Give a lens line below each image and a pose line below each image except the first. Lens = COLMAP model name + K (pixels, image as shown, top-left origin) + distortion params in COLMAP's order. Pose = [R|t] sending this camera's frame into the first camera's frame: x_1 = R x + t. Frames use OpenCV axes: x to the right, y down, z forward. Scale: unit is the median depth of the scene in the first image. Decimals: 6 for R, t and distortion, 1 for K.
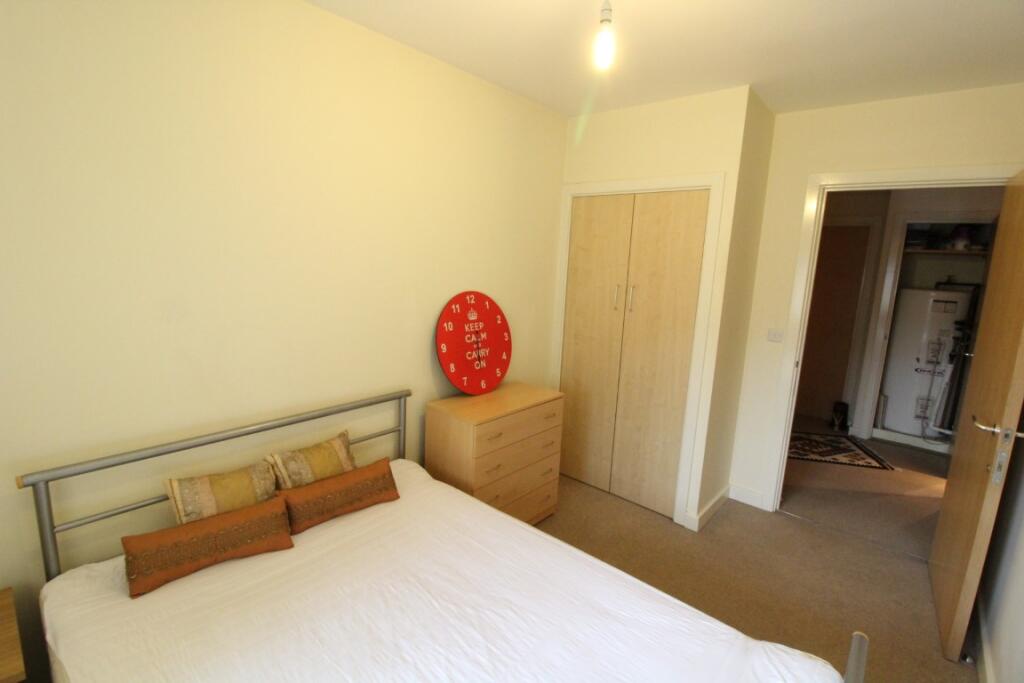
lens RADIAL K [[475.8, 0, 515.0], [0, 475.8, 340.7], [0, 0, 1]] dist [0.000358, 0.000040]
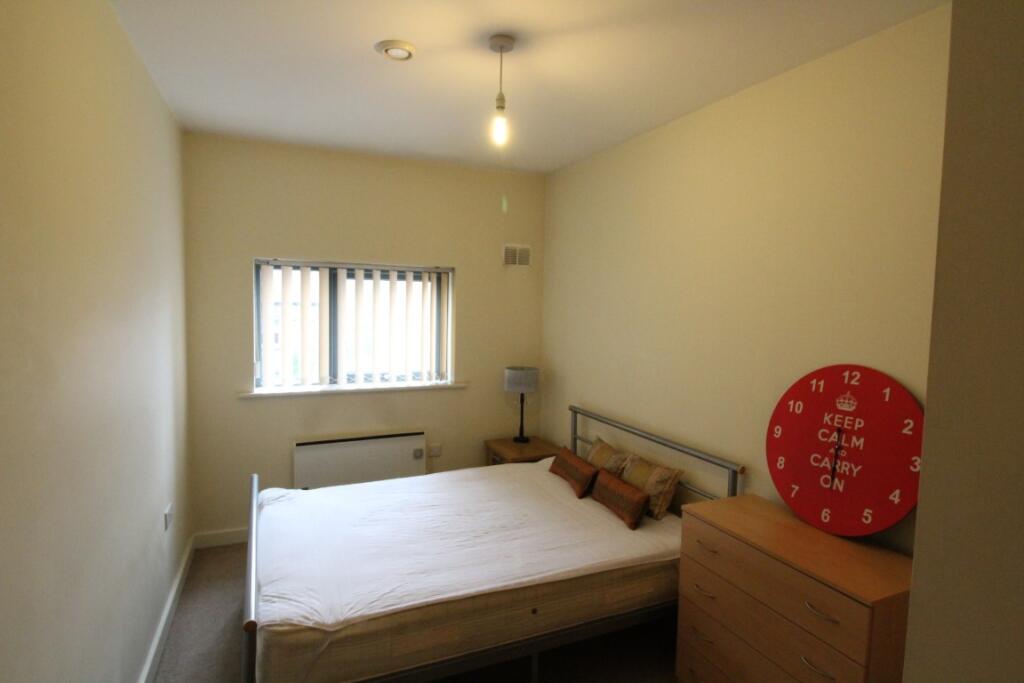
lens RADIAL K [[565.3, 0, 512.0], [0, 565.3, 336.5], [0, 0, 1]] dist [0.003053, 0.000222]
pose [[-0.441607, 0.006118, -0.897188, 0.770819], [-0.190036, 0.976651, 0.100198, -0.130257], [0.876852, 0.214746, -0.430133, 0.921372]]
